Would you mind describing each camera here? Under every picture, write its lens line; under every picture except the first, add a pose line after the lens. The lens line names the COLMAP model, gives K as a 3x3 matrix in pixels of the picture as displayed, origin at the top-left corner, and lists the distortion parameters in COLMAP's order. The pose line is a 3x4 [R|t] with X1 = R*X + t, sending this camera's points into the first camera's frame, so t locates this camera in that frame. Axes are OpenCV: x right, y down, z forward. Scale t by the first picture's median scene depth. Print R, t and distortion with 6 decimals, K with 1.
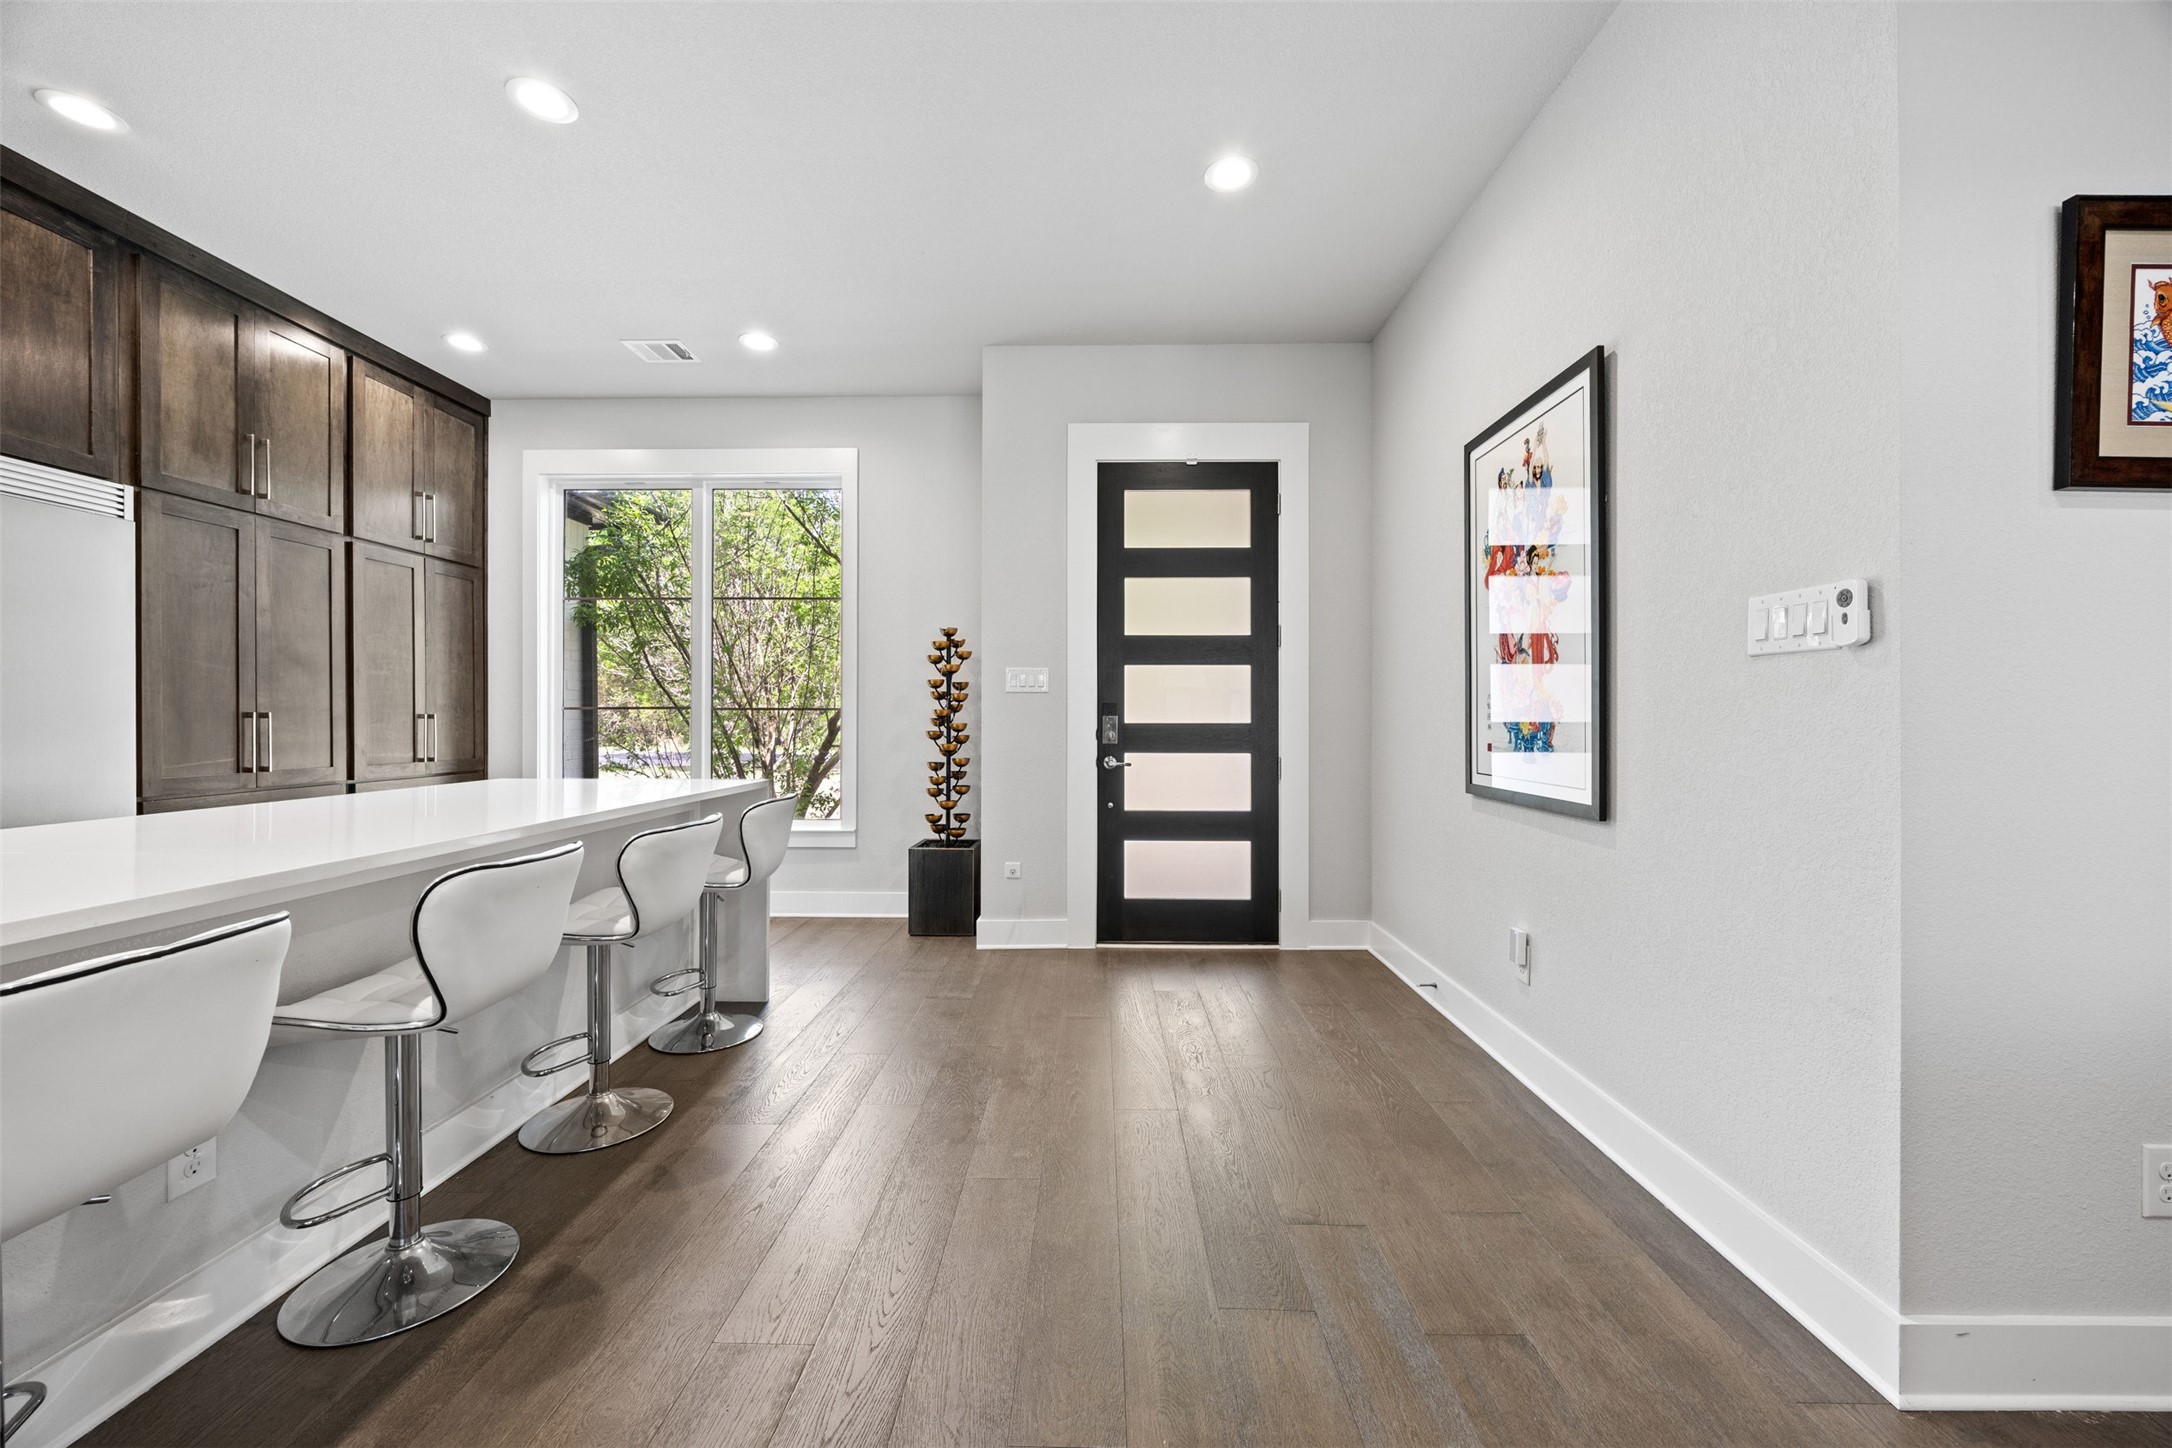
lens RADIAL K [[825.3, 0, 1078.1], [0, 825.3, 718.0], [0, 0, 1]] dist [-0.003771, 0.000039]
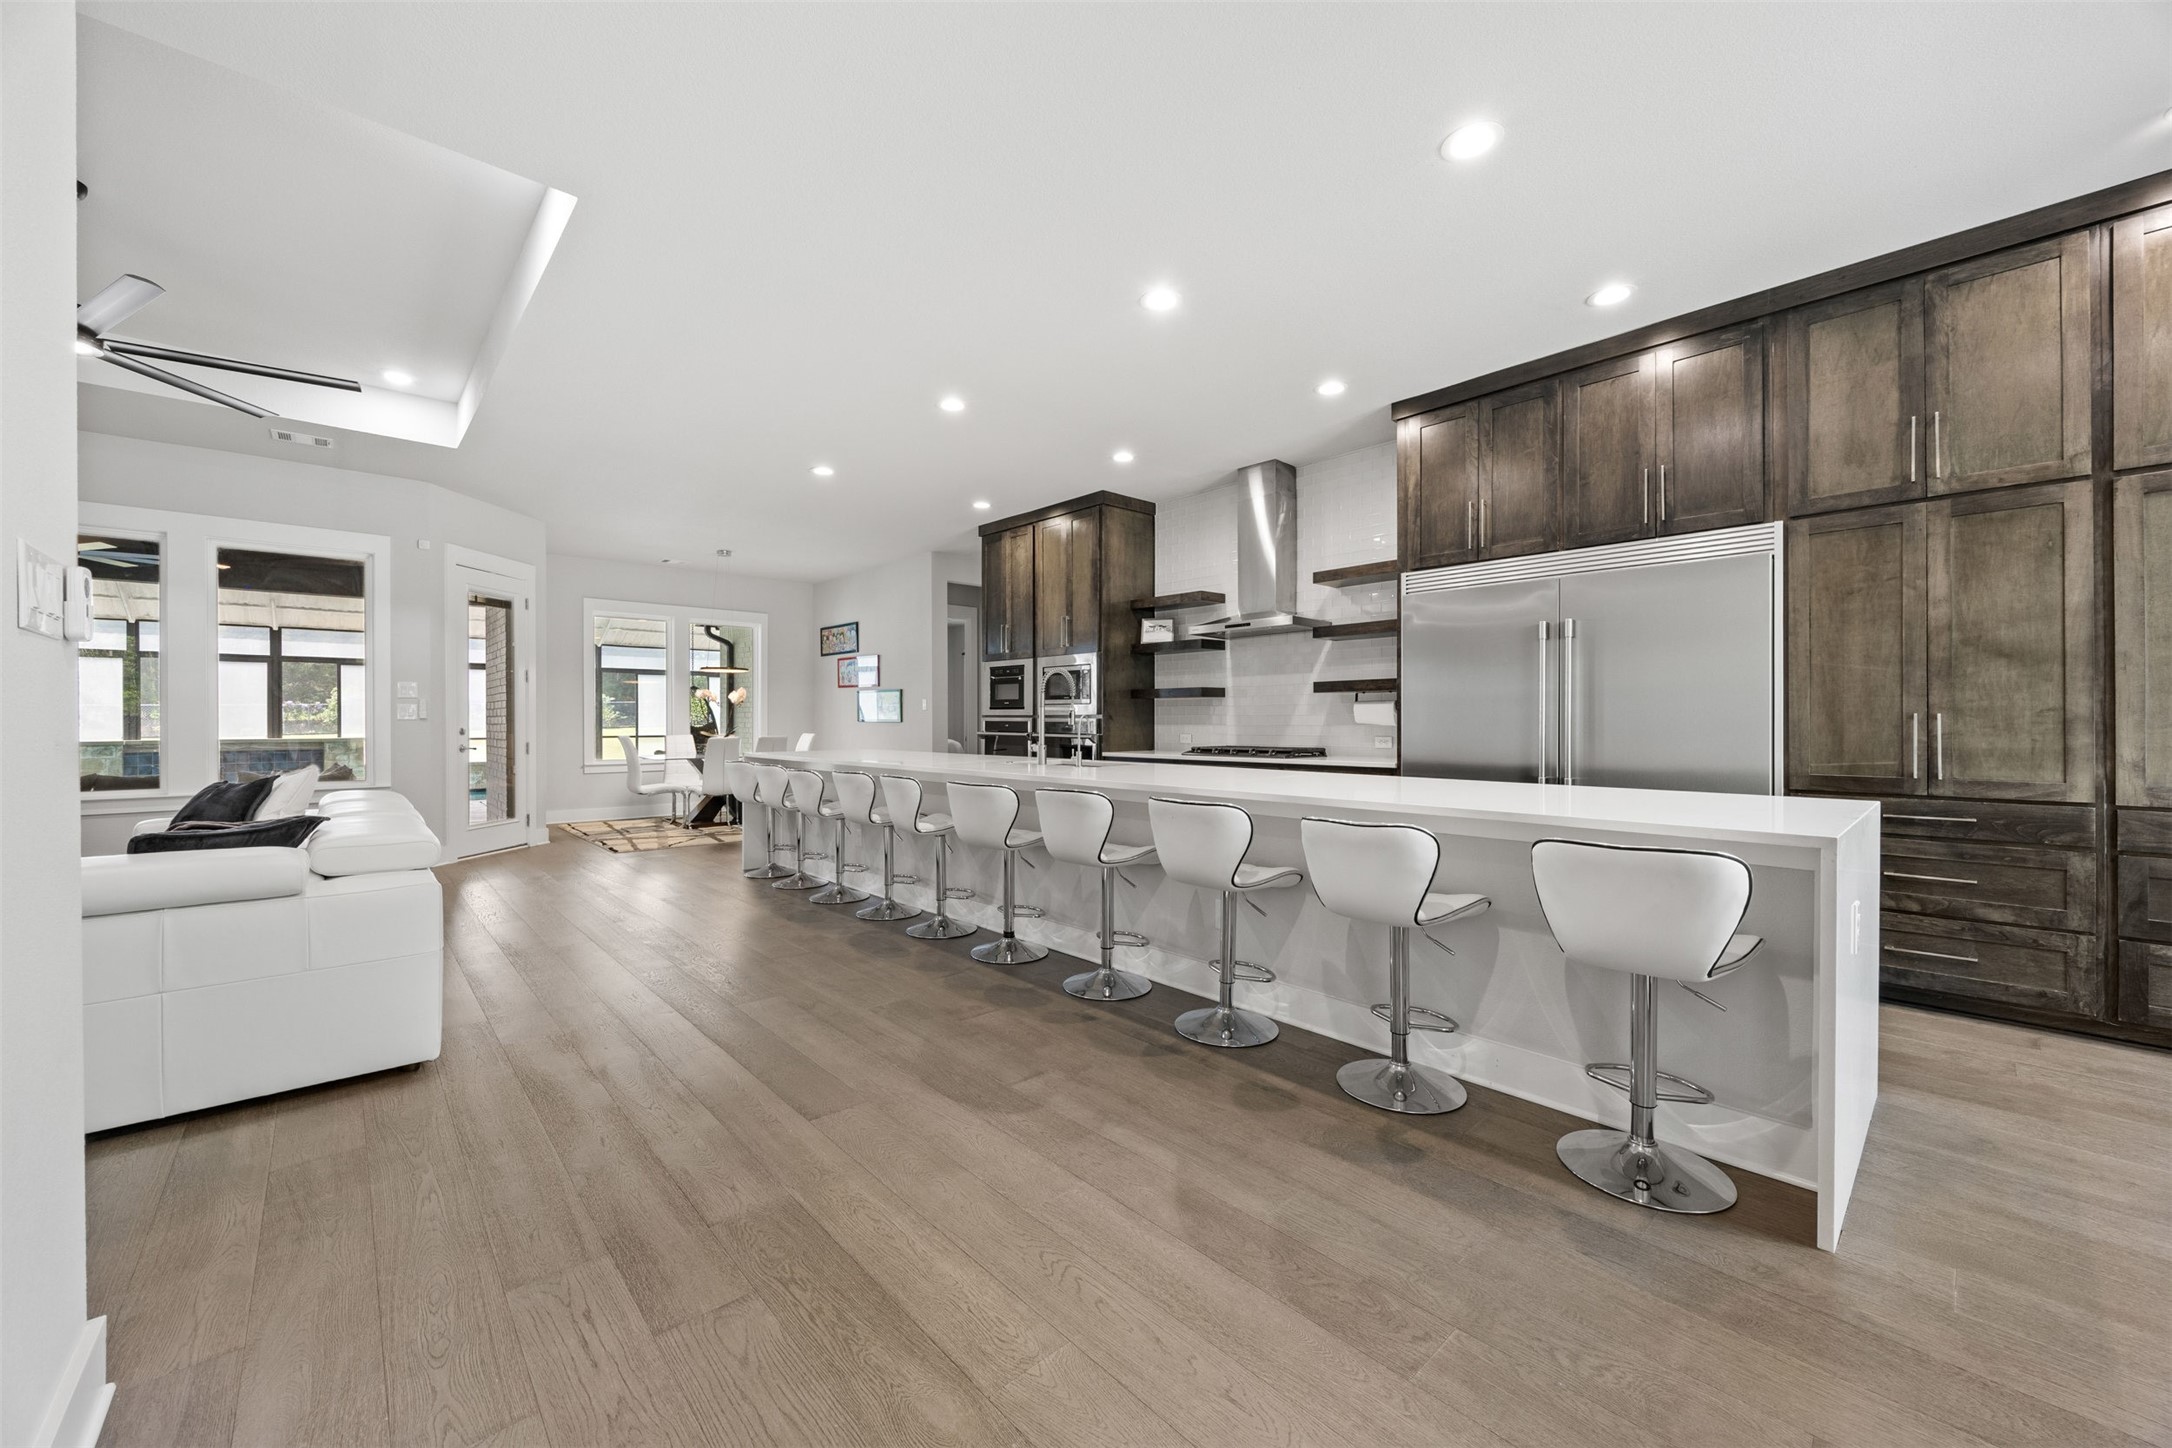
lens RADIAL K [[825.3, 0, 1079.9], [0, 825.3, 724.2], [0, 0, 1]] dist [-0.003771, 0.000039]
pose [[-0.724610, 0.003271, -0.689152, 0.271379], [0.000693, 0.999992, 0.004017, 0.000587], [0.689159, 0.002433, -0.724606, 0.842823]]
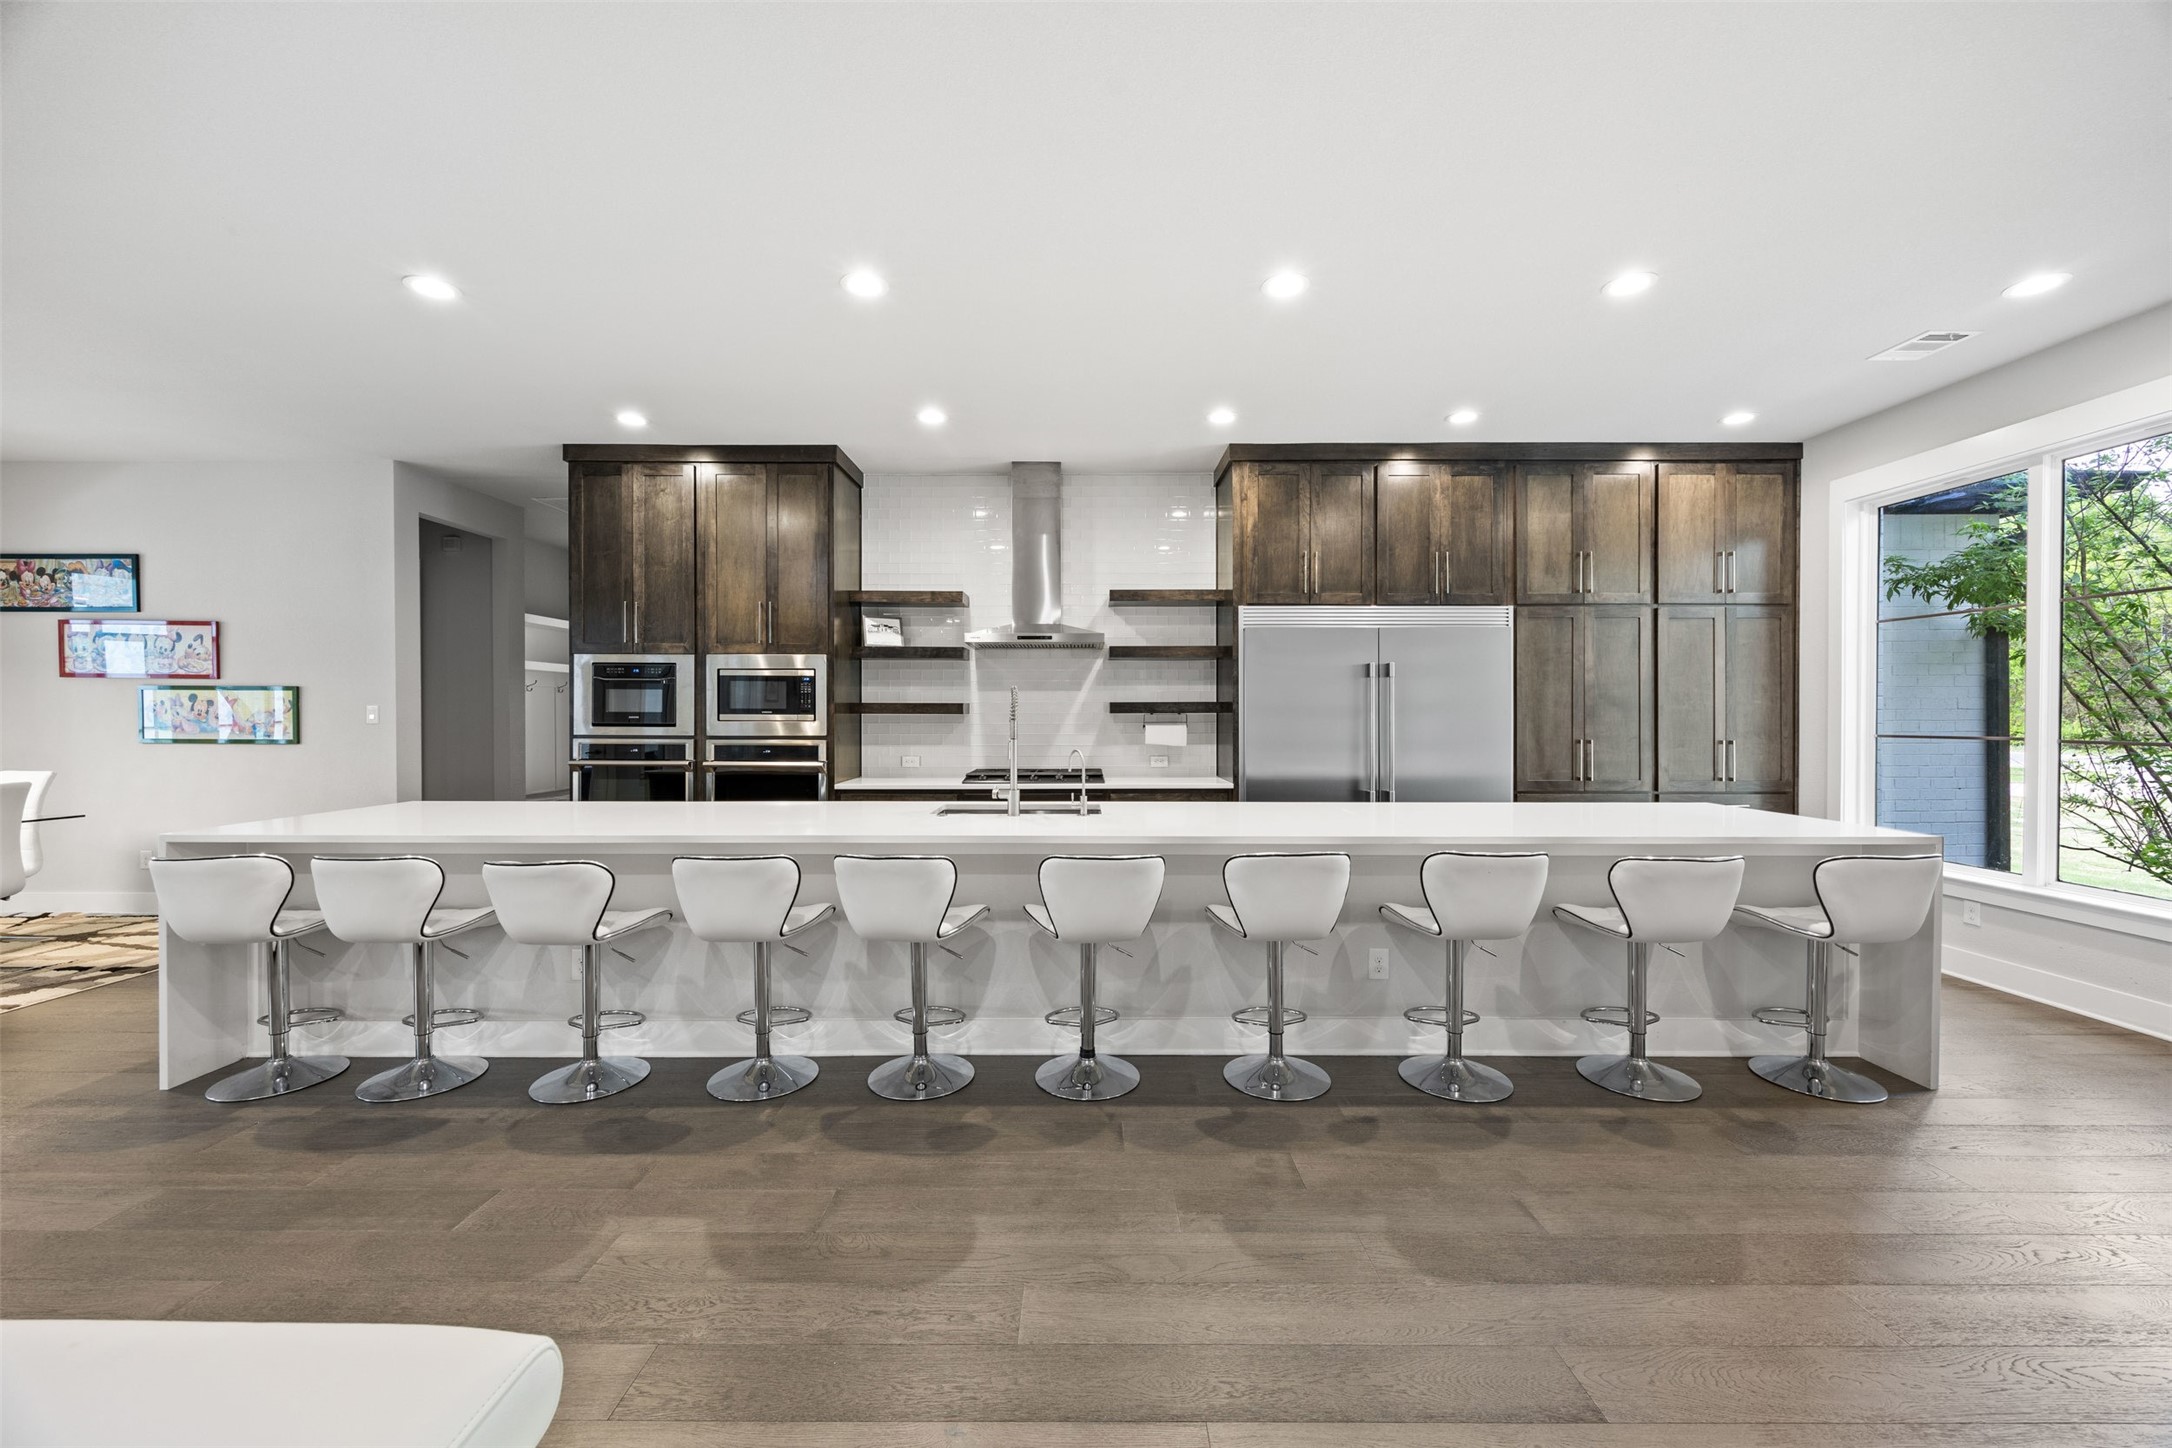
lens RADIAL K [[825.3, 0, 1082.7], [0, 825.3, 721.4], [0, 0, 1]] dist [-0.003771, 0.000039]
pose [[0.016091, 0.006461, -0.999850, 0.378780], [-0.000085, 0.999979, 0.006460, -0.040673], [0.999871, -0.000019, 0.016091, 0.067890]]
